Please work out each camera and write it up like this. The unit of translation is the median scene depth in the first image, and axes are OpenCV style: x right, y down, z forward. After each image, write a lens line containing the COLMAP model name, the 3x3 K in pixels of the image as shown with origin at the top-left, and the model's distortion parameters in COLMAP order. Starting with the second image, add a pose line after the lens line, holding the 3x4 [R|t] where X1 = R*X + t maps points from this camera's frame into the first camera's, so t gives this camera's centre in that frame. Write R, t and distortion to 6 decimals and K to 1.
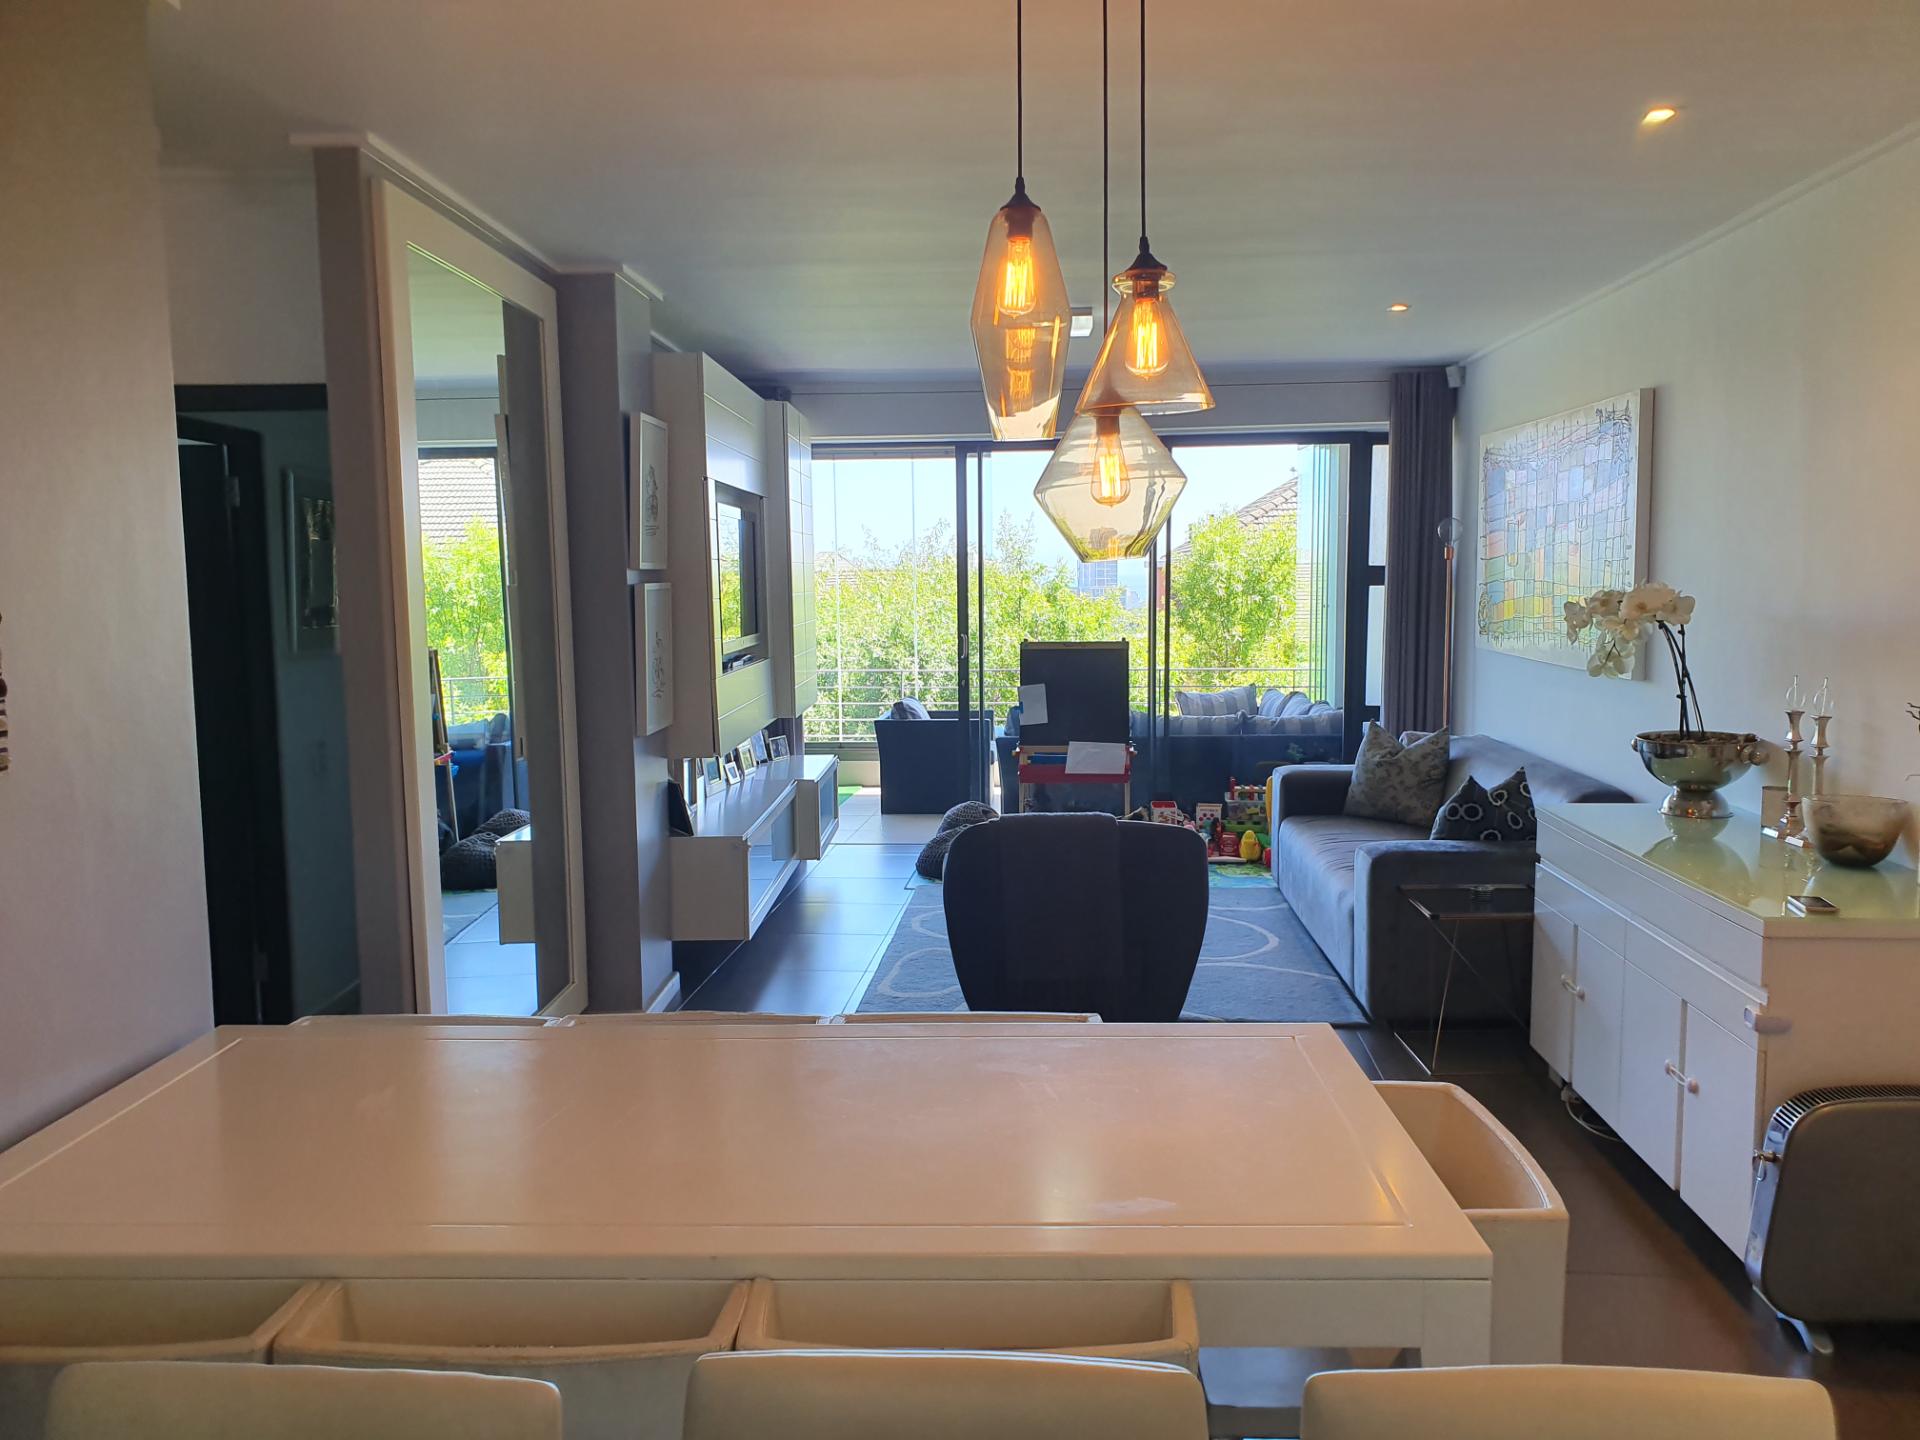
lens RADIAL K [[1480.2, 0, 960.0], [0, 1480.2, 720.0], [0, 0, 1]] dist [0.000942, -0.004784]
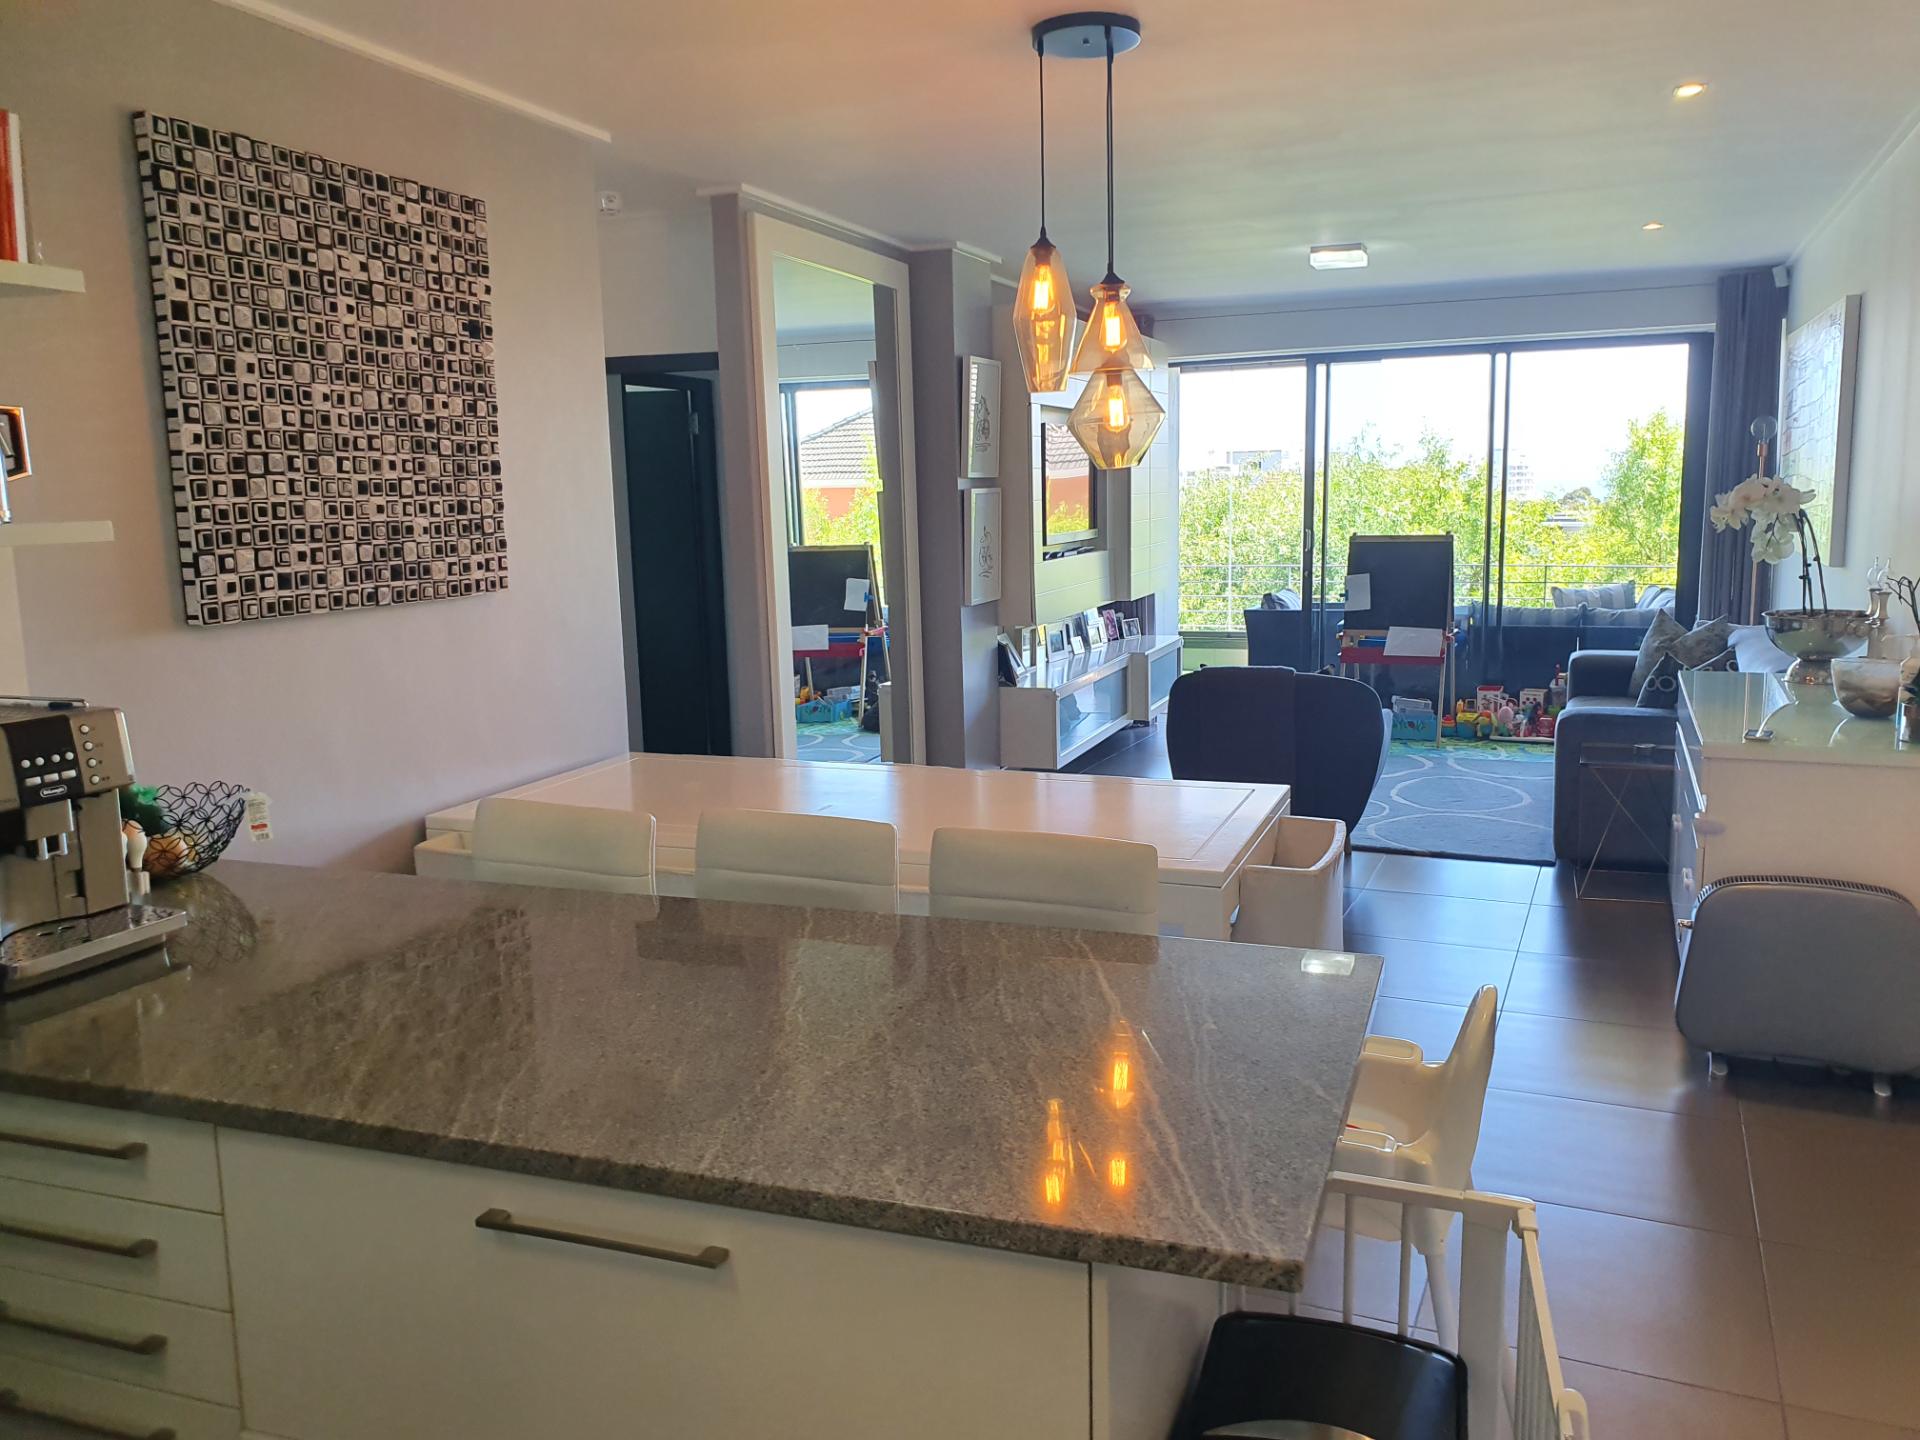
lens RADIAL K [[1483.5, 0, 960.0], [0, 1483.5, 720.0], [0, 0, 1]] dist [-0.007089, -0.054918]
pose [[0.941445, 0.037297, -0.335096, 0.204197], [-0.016270, 0.997730, 0.065341, 0.023589], [0.336772, -0.056063, 0.939916, -0.220511]]
